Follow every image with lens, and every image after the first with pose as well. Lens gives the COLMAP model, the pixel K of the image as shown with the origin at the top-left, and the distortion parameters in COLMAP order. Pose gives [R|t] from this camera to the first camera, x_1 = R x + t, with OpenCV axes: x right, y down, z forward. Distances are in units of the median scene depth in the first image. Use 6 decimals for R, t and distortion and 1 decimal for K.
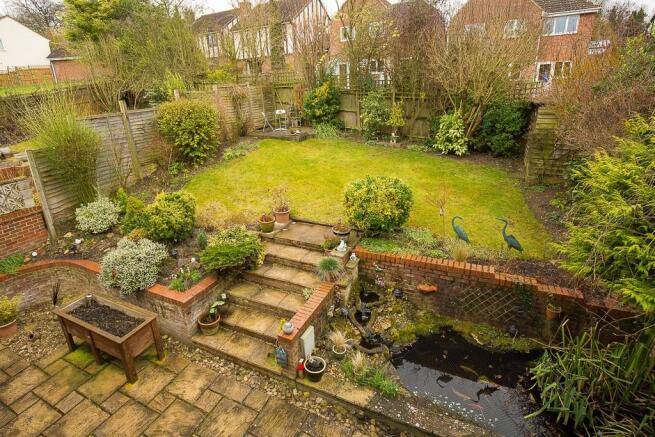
lens RADIAL K [[323.8, 0, 327.5], [0, 323.8, 218.5], [0, 0, 1]] dist [-0.000129, -0.000178]
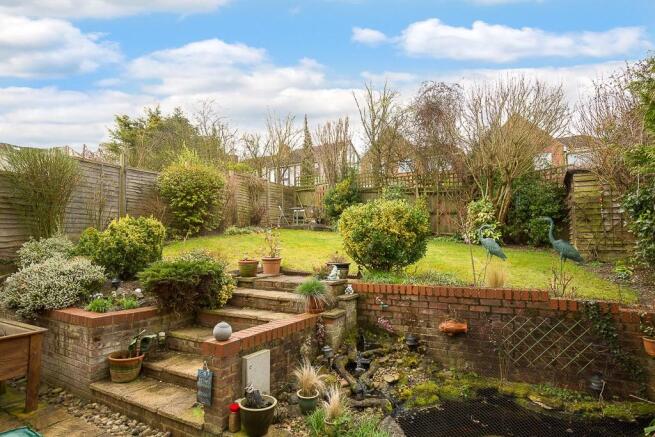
lens RADIAL K [[349.5, 0, 341.9], [0, 349.5, 218.1], [0, 0, 1]] dist [-0.000742, 0.001109]
pose [[0.998600, 0.024704, -0.046784, 0.098996], [-0.040816, 0.922353, -0.384185, 0.281438], [0.033661, 0.385557, 0.922070, 0.217380]]
